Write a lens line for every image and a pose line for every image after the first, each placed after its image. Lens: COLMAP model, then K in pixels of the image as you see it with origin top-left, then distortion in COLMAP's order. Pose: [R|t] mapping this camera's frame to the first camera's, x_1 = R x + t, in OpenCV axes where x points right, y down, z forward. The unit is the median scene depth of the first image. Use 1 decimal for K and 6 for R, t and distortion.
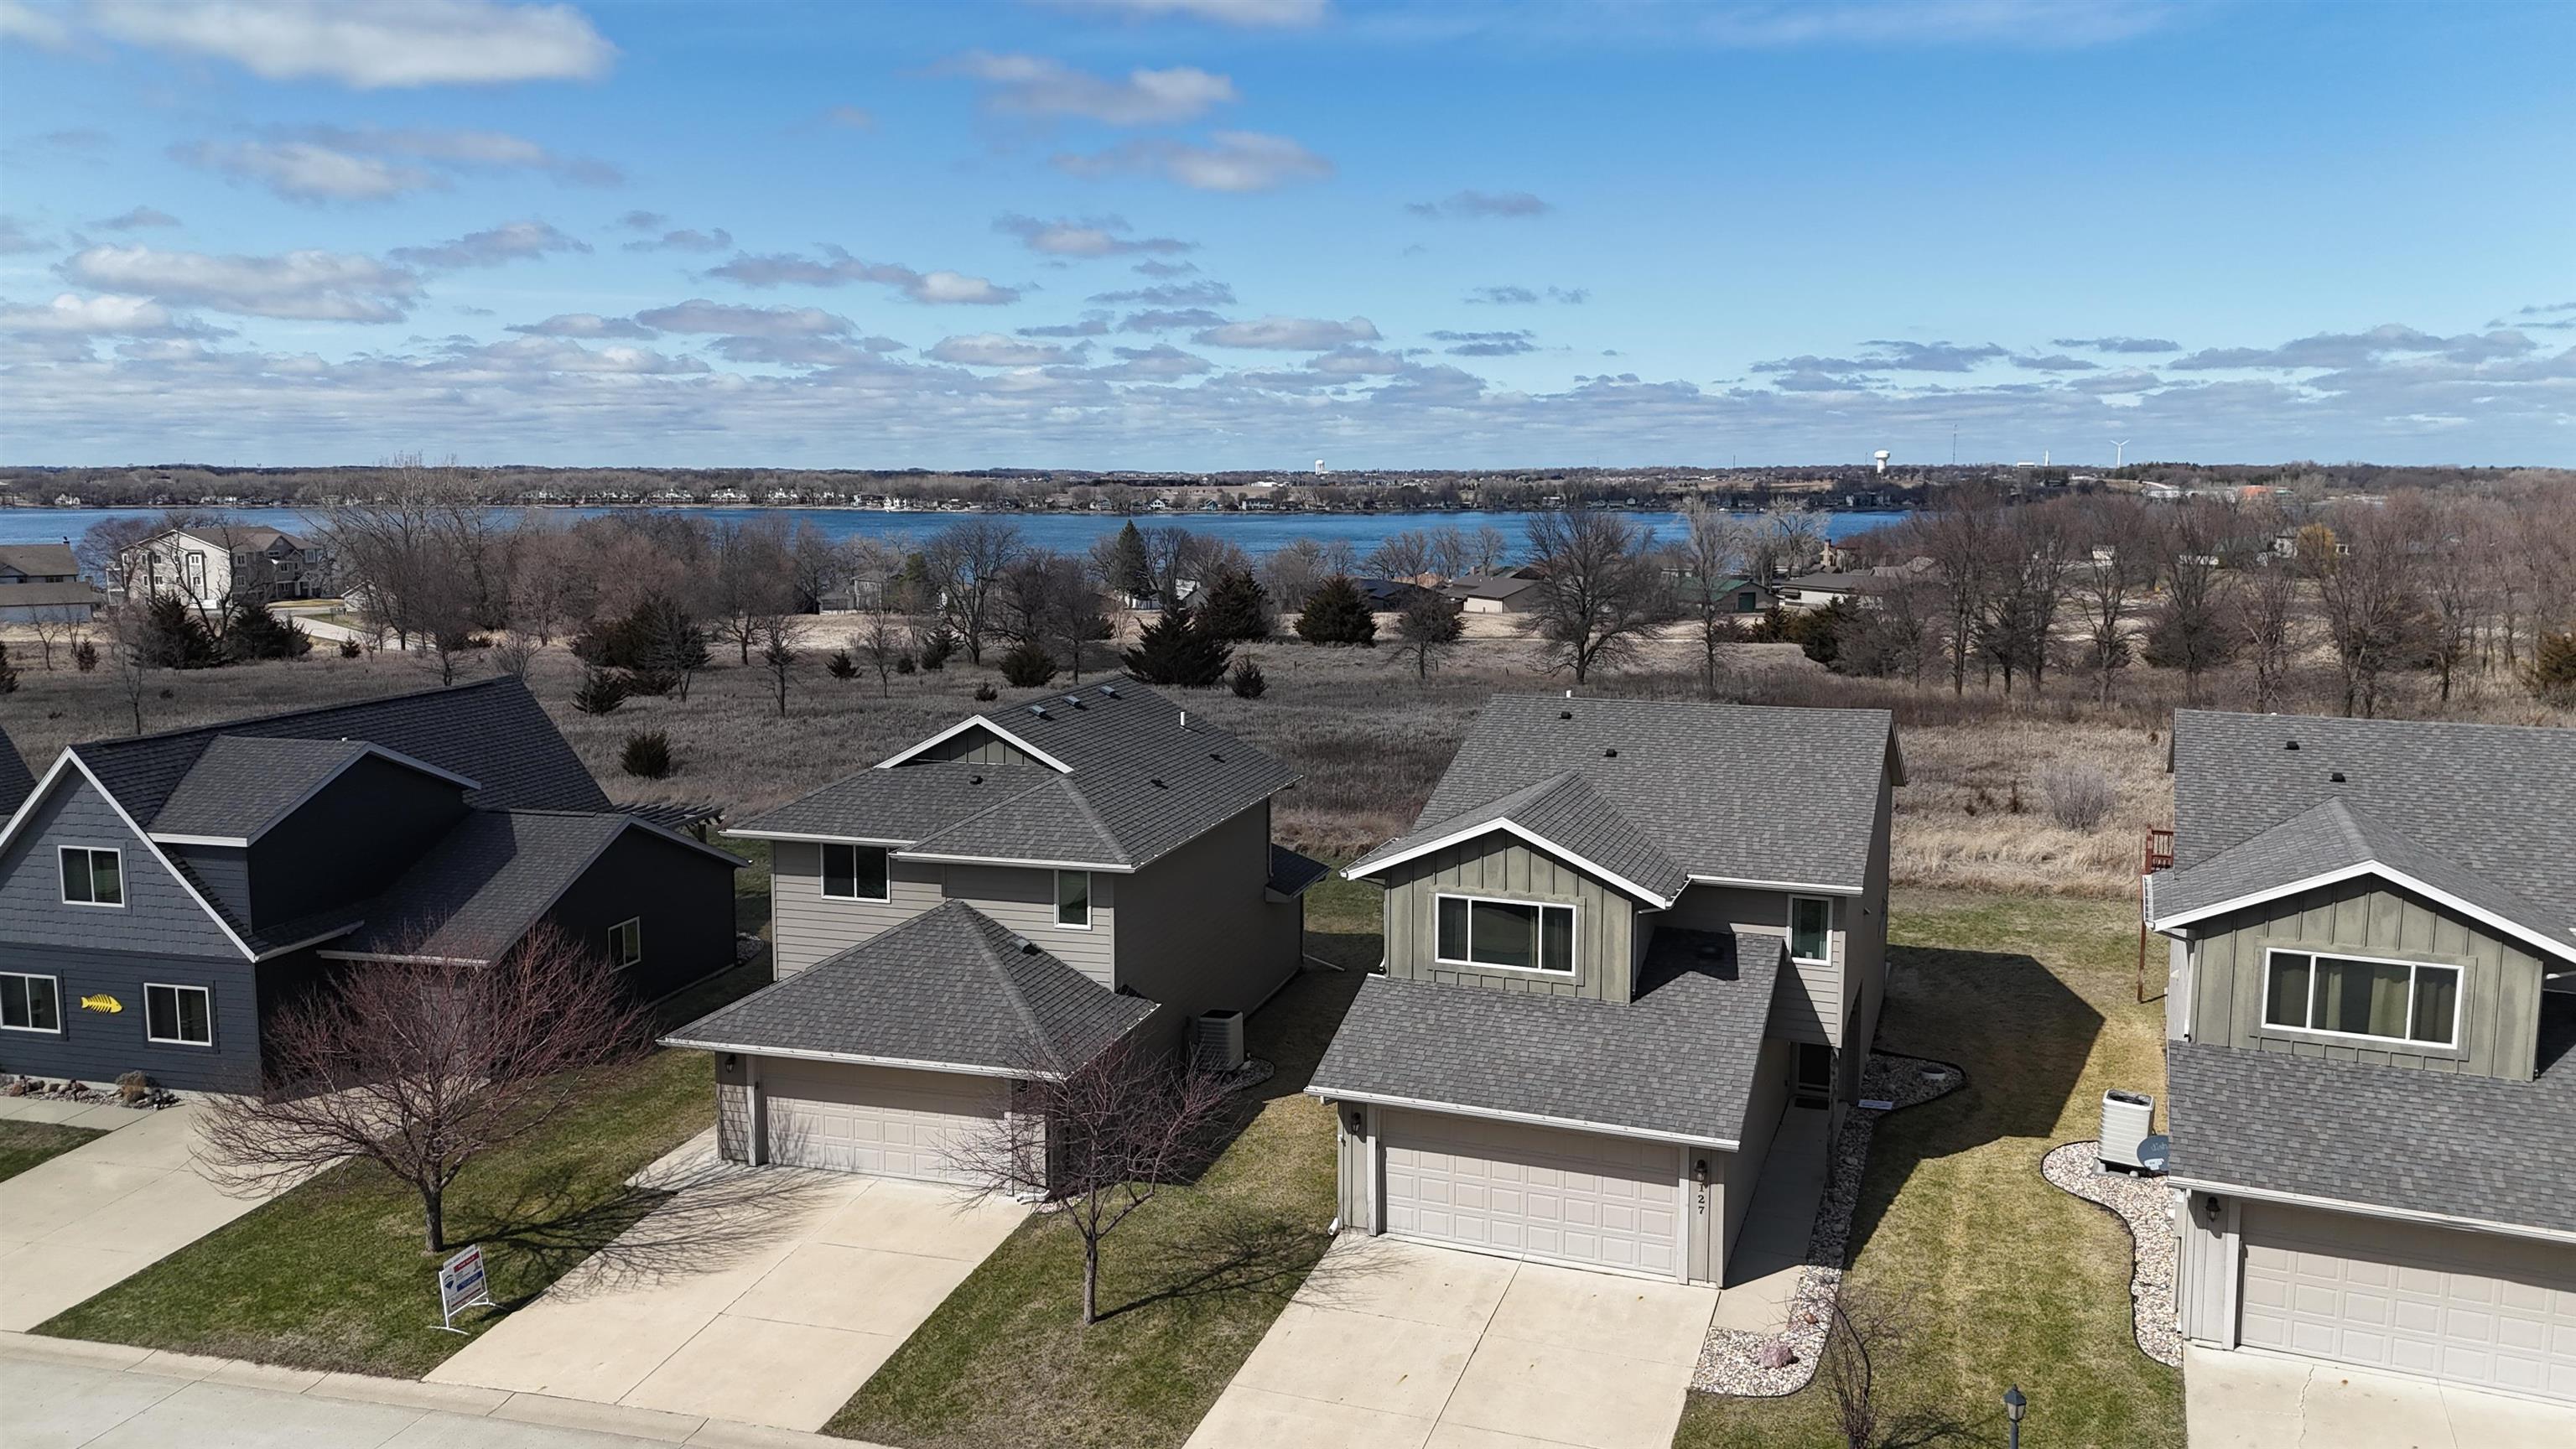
lens RADIAL K [[1987.4, 0, 1306.4], [0, 1987.4, 700.8], [0, 0, 1]] dist [0.087076, -0.054911]
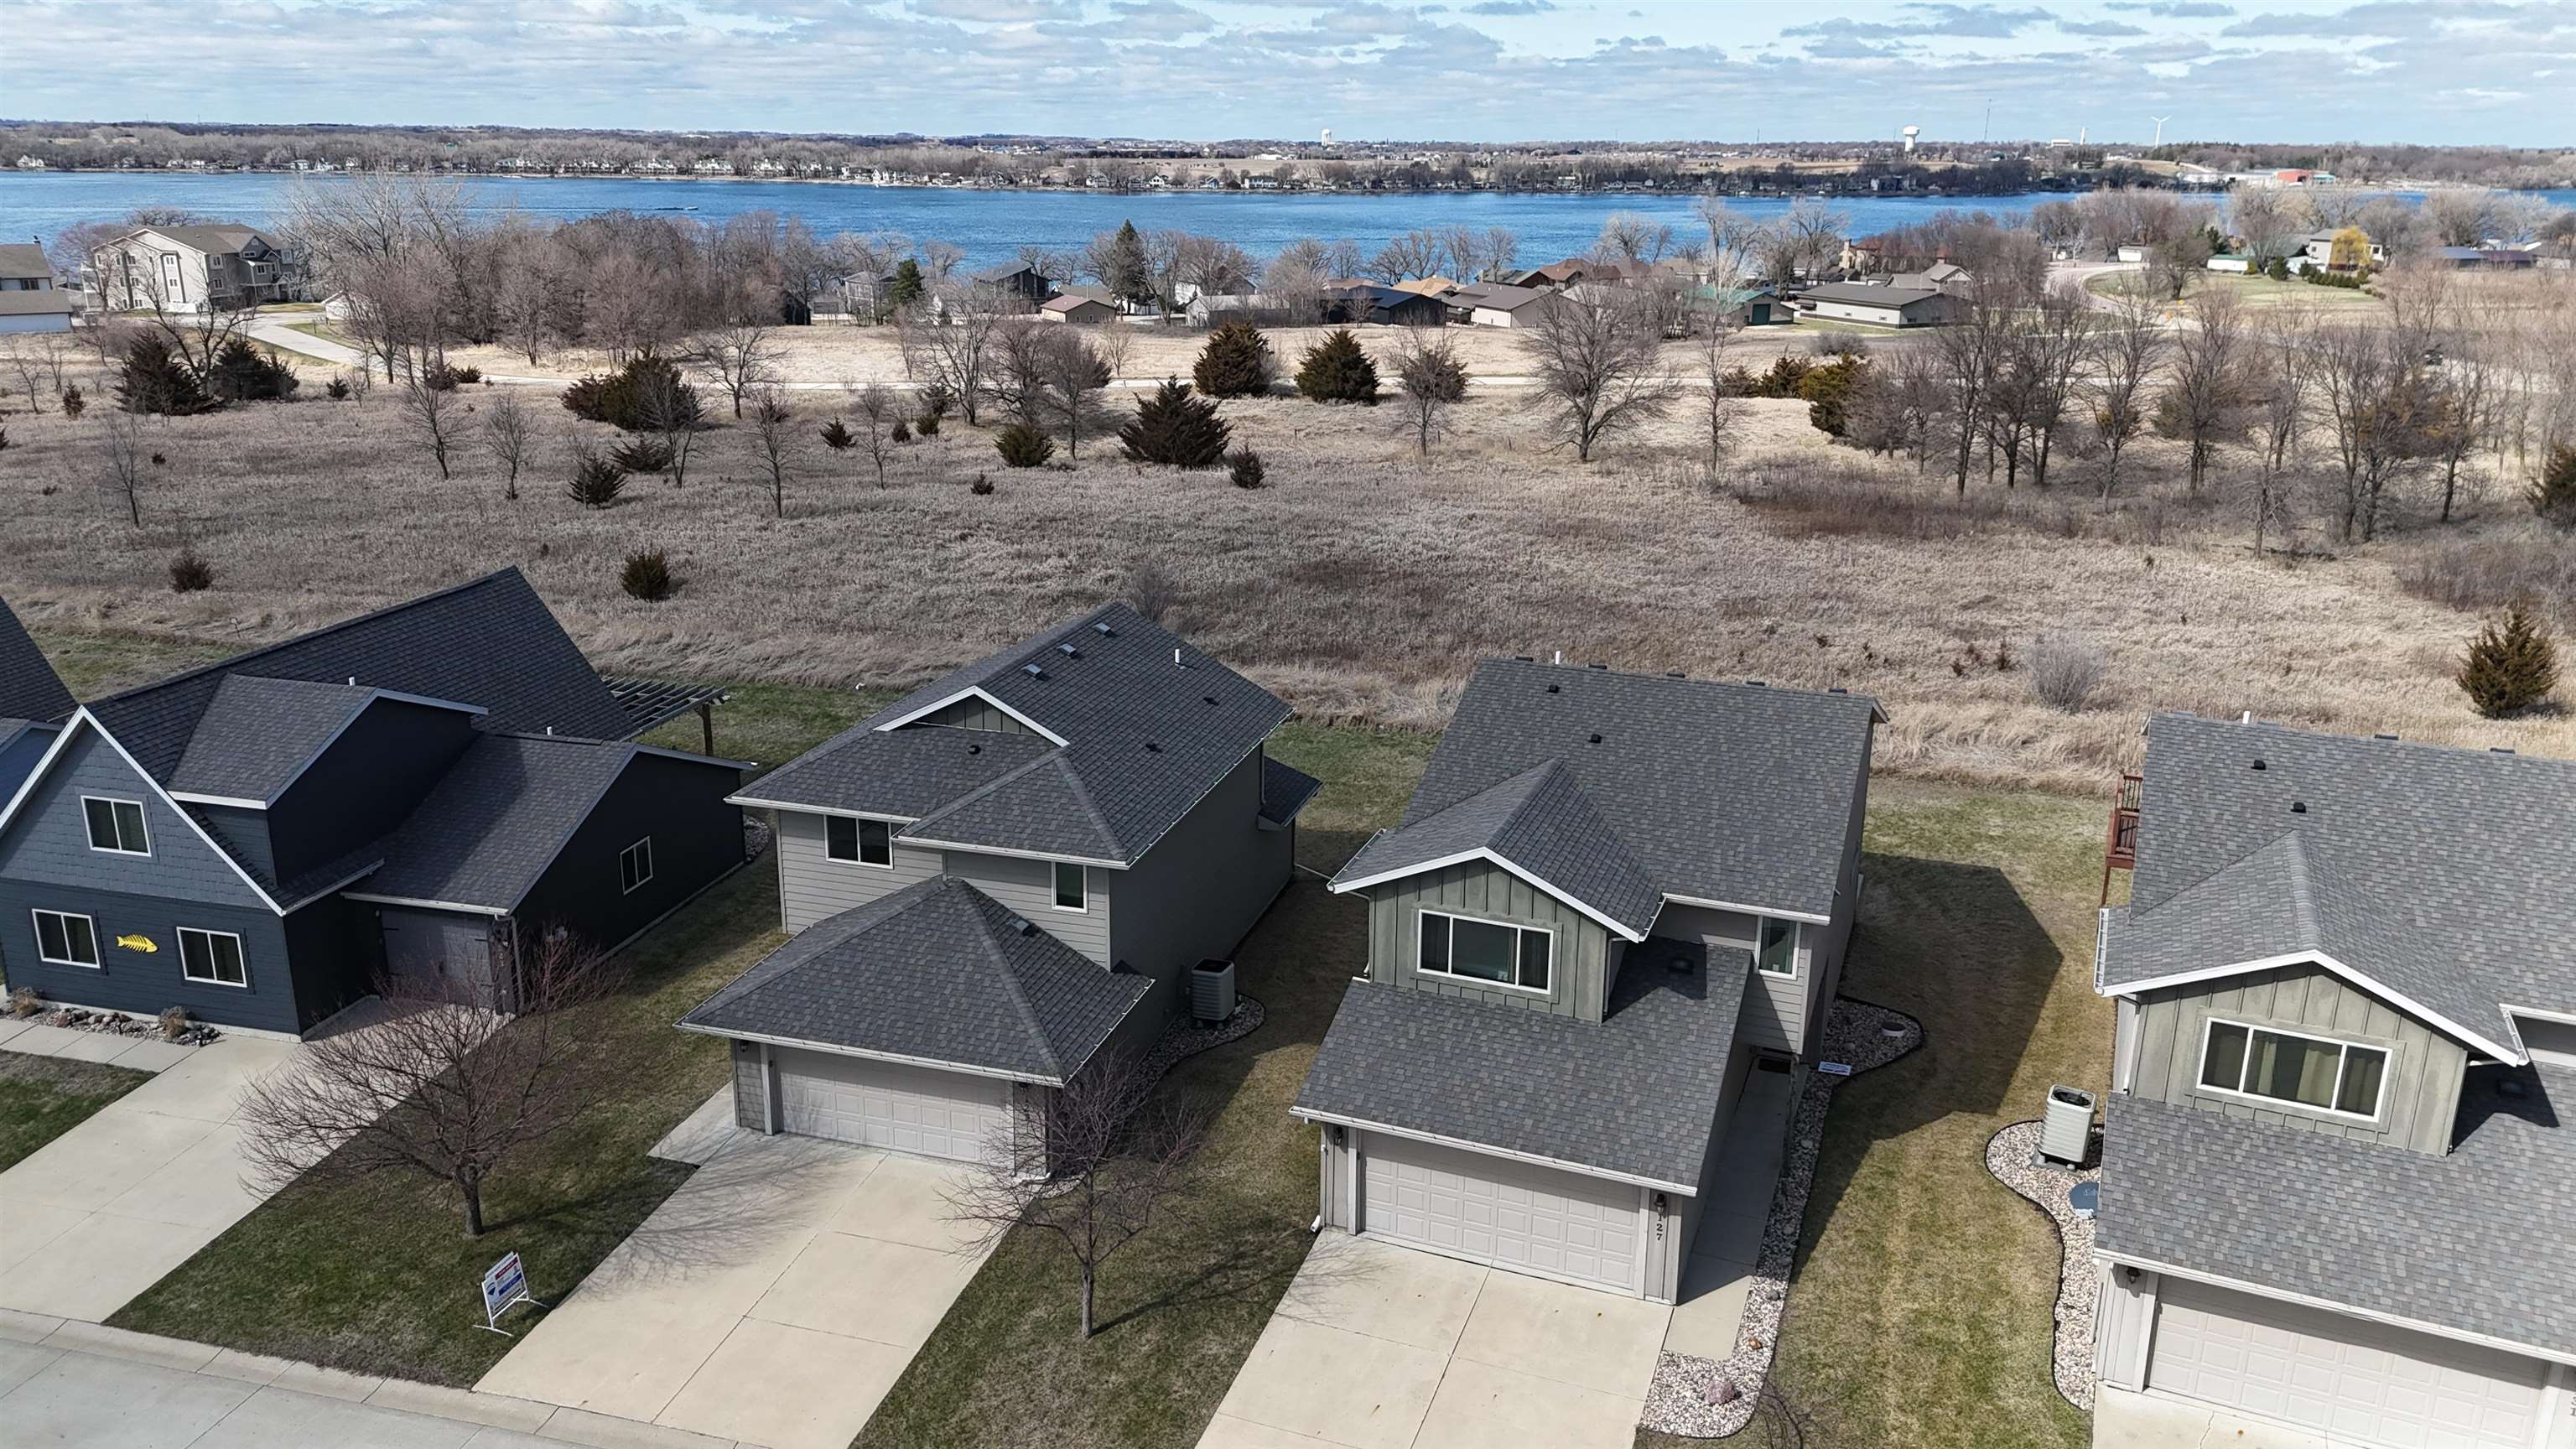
lens RADIAL K [[1987.4, 0, 1306.5], [0, 1987.4, 730.5], [0, 0, 1]] dist [0.087076, -0.054911]
pose [[0.999934, 0.011457, 0.000456, 0.004178], [-0.011365, 0.985115, 0.171519, -0.148474], [0.001516, -0.171513, 0.985181, -0.004472]]
